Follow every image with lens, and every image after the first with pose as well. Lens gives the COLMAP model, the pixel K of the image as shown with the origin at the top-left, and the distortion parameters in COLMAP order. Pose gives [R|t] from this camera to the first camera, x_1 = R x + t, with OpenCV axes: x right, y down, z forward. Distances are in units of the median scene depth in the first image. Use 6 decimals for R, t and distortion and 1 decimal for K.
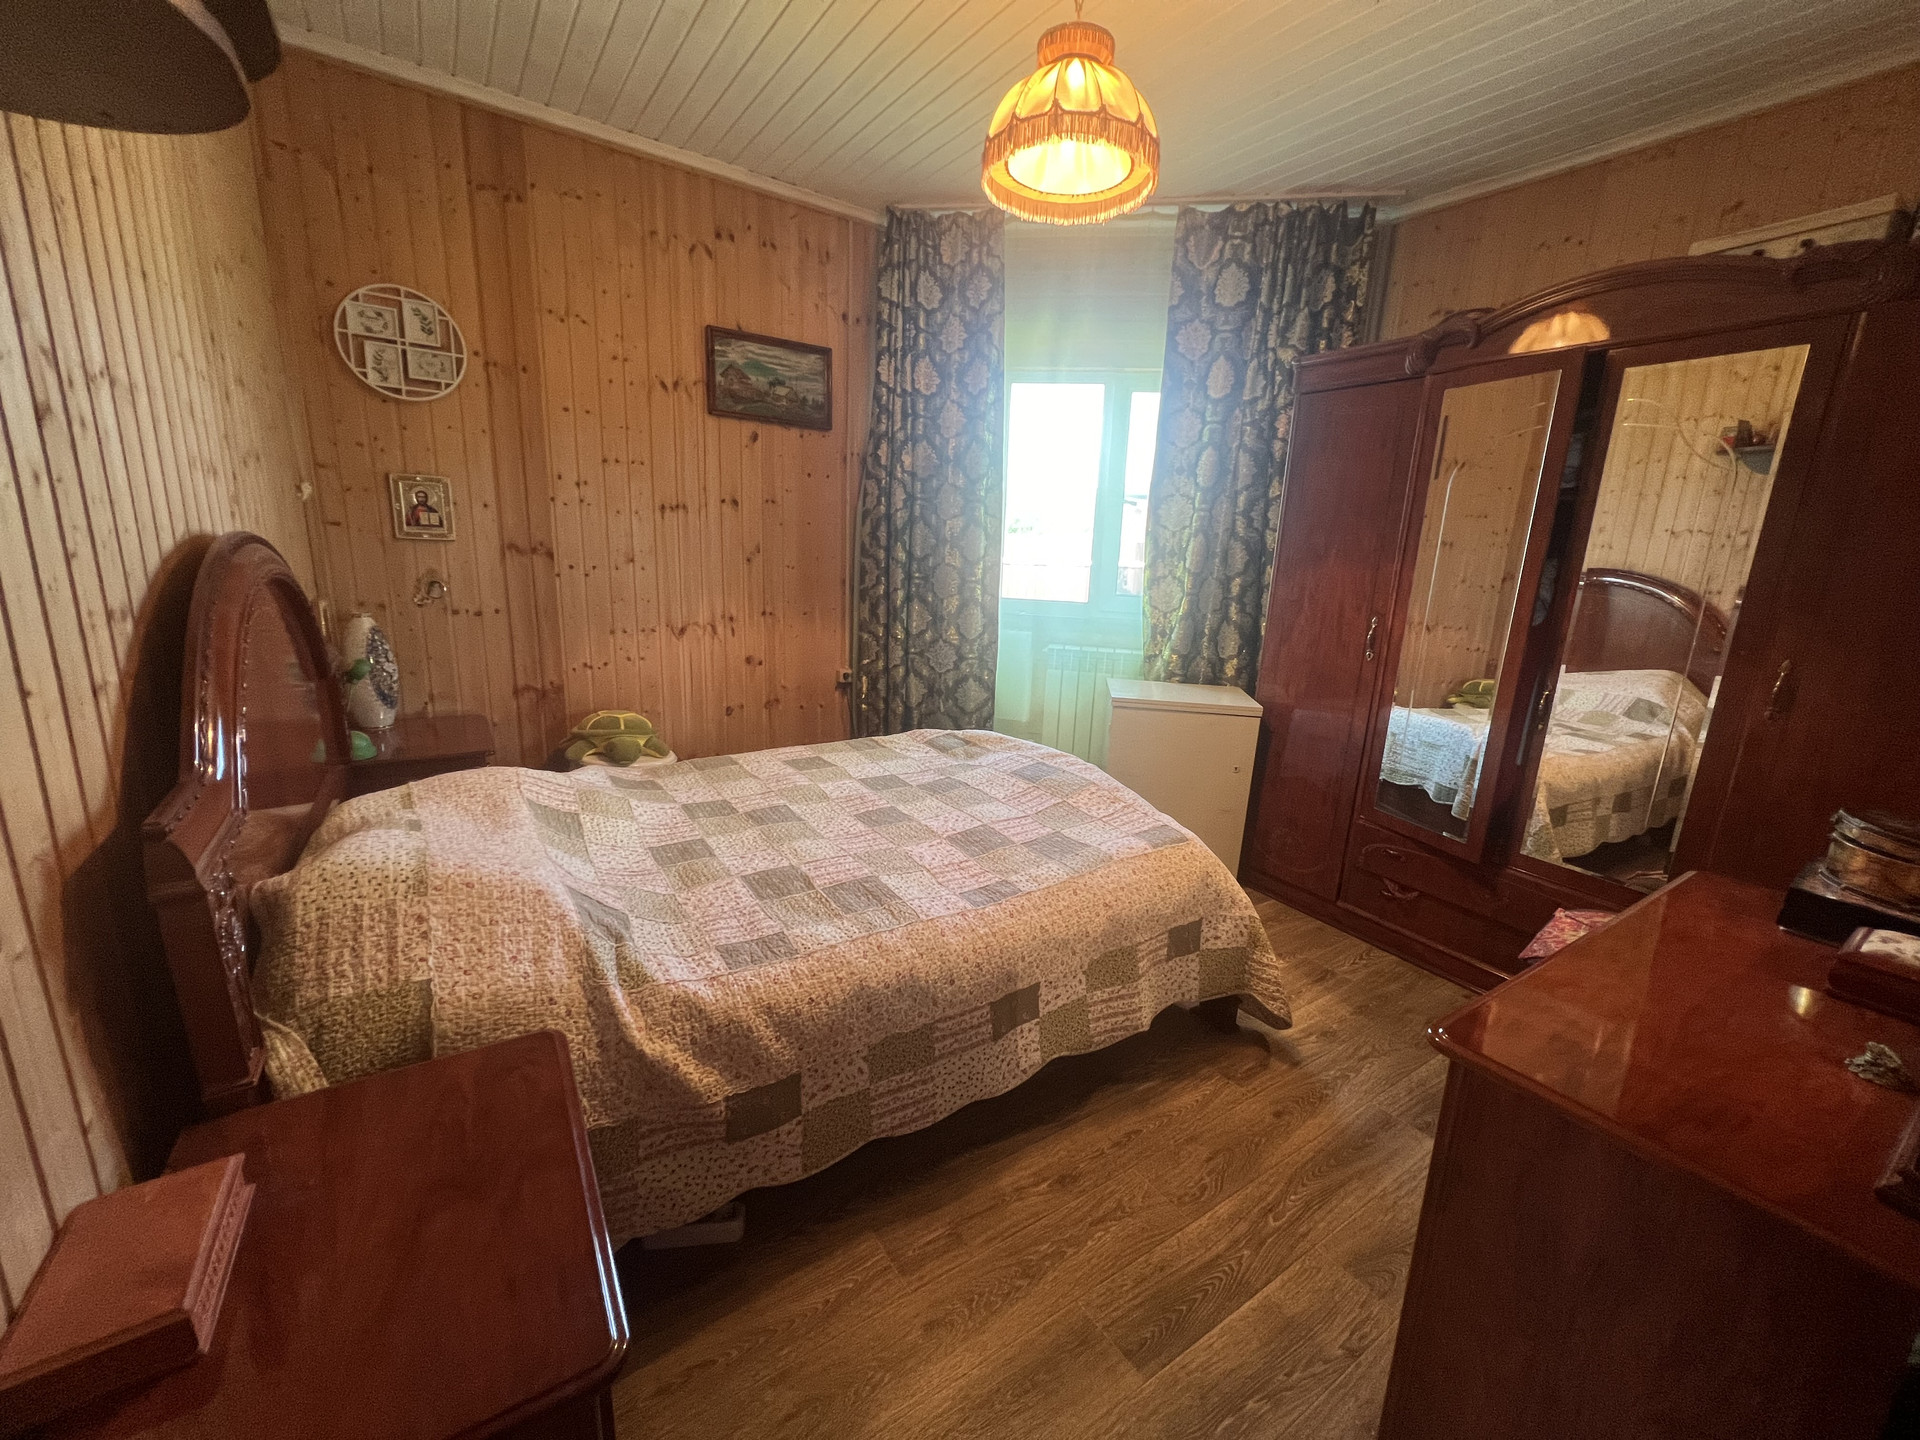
lens RADIAL K [[772.9, 0, 958.7], [0, 772.9, 719.1], [0, 0, 1]] dist [0.003147, 0.000183]
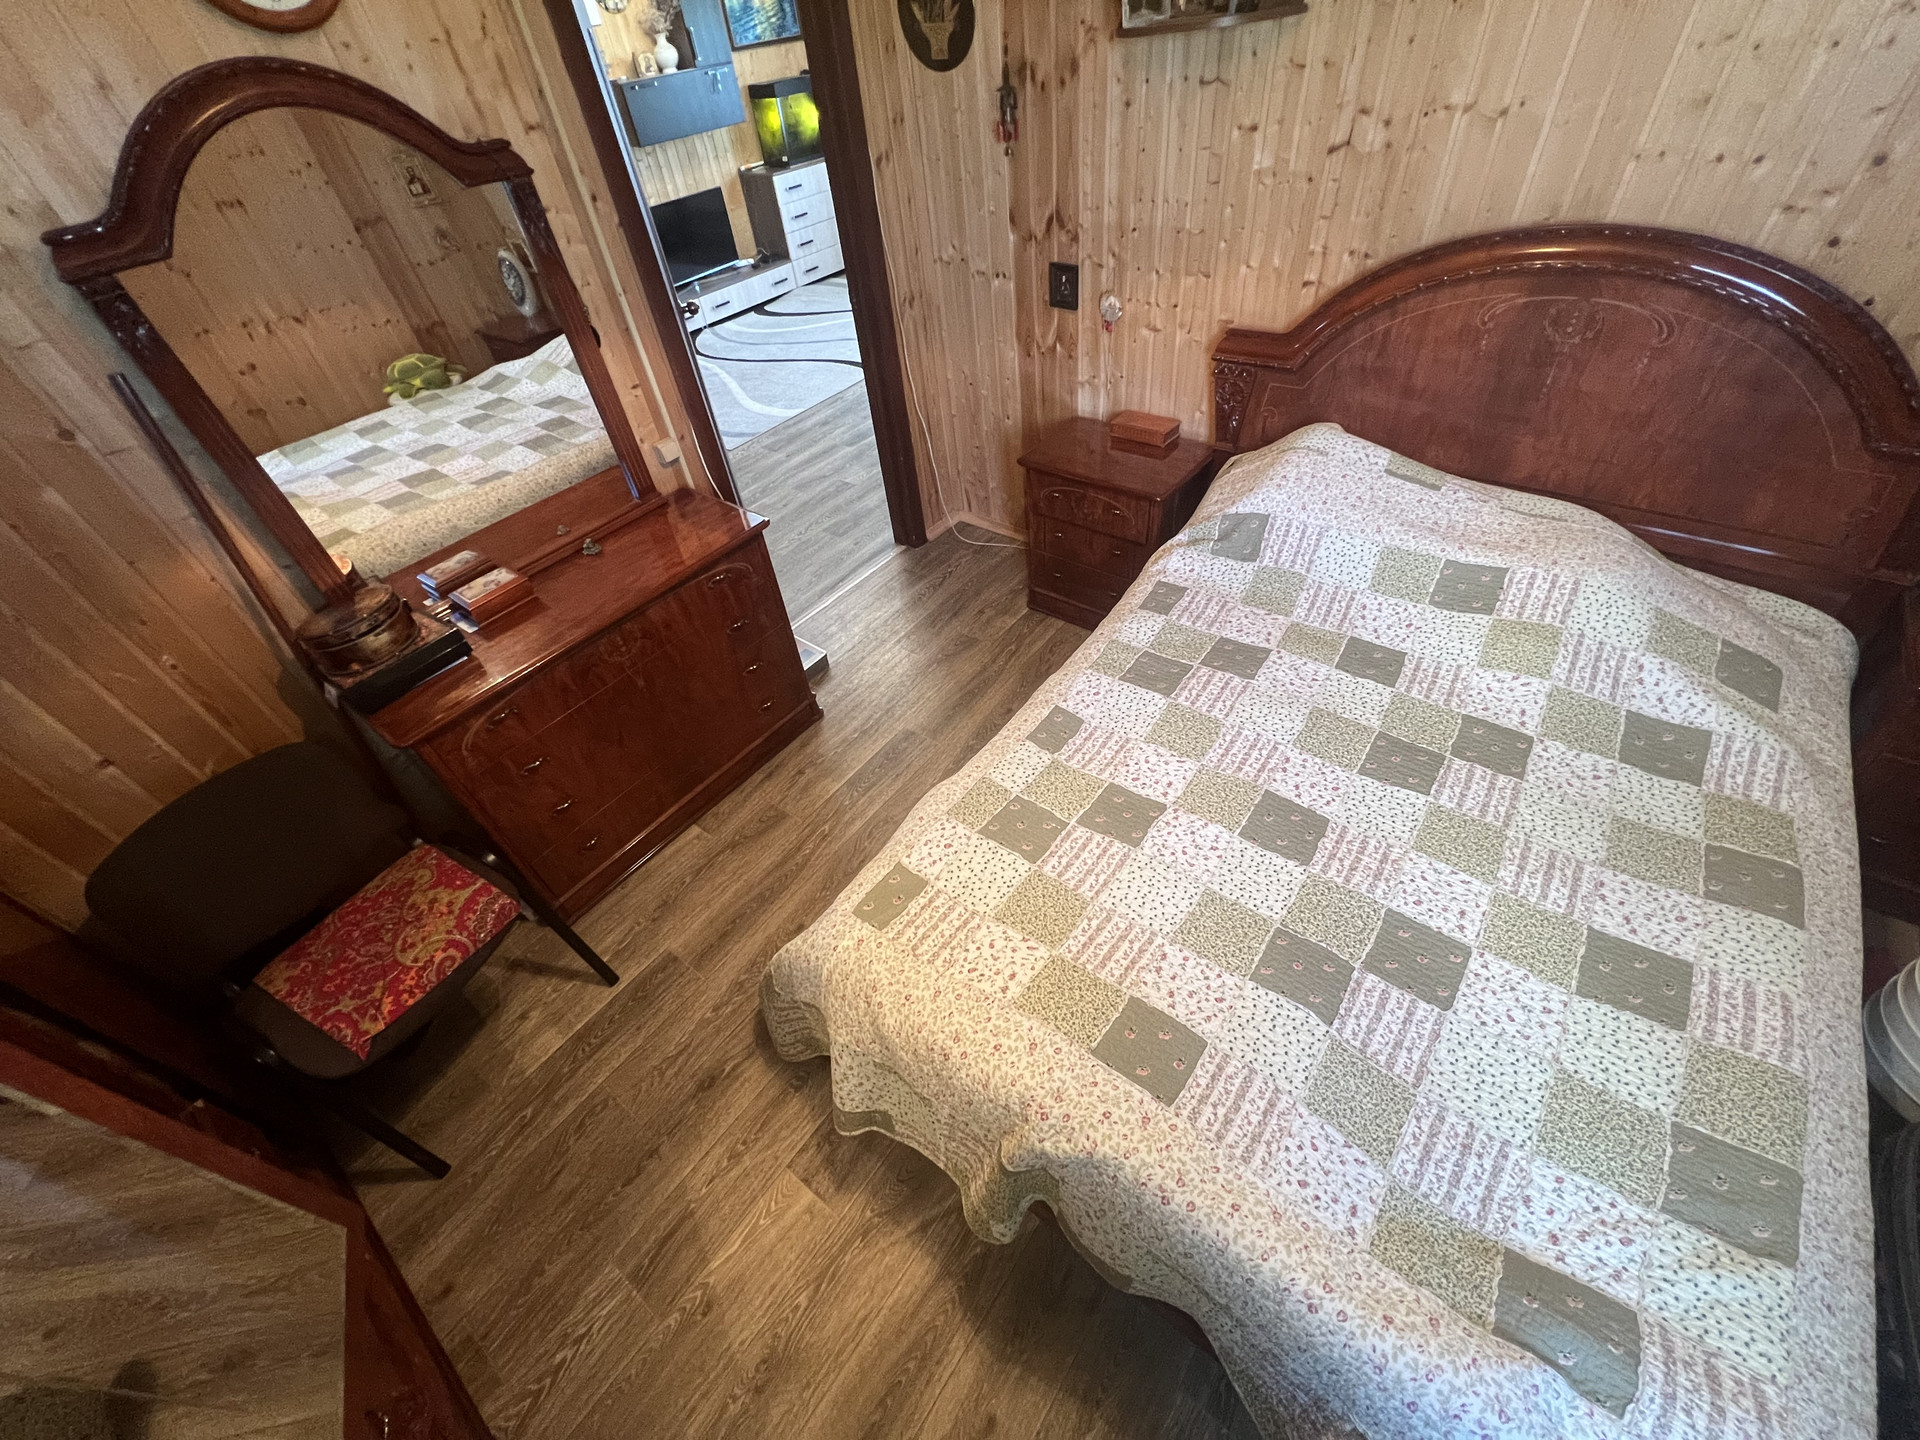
lens RADIAL K [[772.4, 0, 955.8], [0, 772.4, 713.2], [0, 0, 1]] dist [0.002113, 0.000234]
pose [[-0.945349, 0.260007, -0.196753, 0.284119], [-0.013054, 0.572760, 0.819619, -0.485437], [0.325799, 0.777394, -0.538064, 1.190157]]
